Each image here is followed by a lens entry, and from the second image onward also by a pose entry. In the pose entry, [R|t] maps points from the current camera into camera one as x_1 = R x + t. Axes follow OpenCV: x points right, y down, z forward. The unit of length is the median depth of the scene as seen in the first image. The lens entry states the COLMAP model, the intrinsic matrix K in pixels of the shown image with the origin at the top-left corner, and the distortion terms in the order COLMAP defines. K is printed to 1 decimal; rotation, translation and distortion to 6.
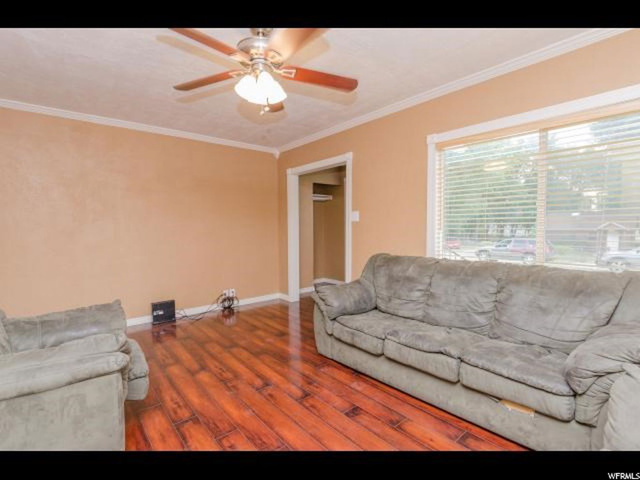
lens RADIAL K [[302.1, 0, 320.0], [0, 302.1, 240.0], [0, 0, 1]] dist [-0.000566, -0.000055]
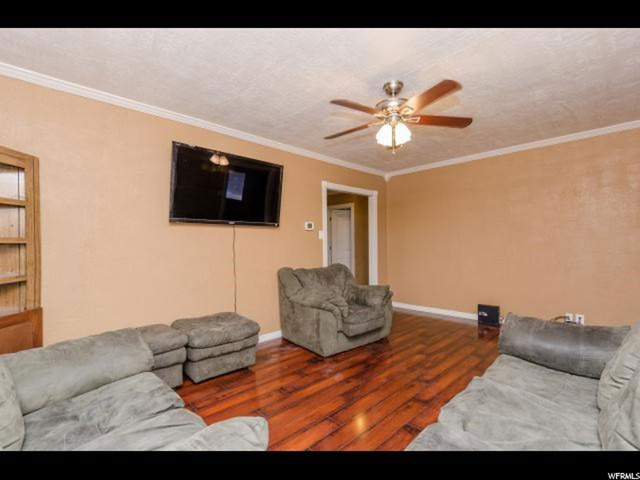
lens RADIAL K [[287.0, 0, 317.9], [0, 287.0, 242.6], [0, 0, 1]] dist [-0.001437, -0.001072]
pose [[0.080930, 0.005457, -0.996705, 0.801765], [-0.028911, 0.999577, 0.003125, -0.016865], [0.996300, 0.028563, 0.081053, 0.491929]]
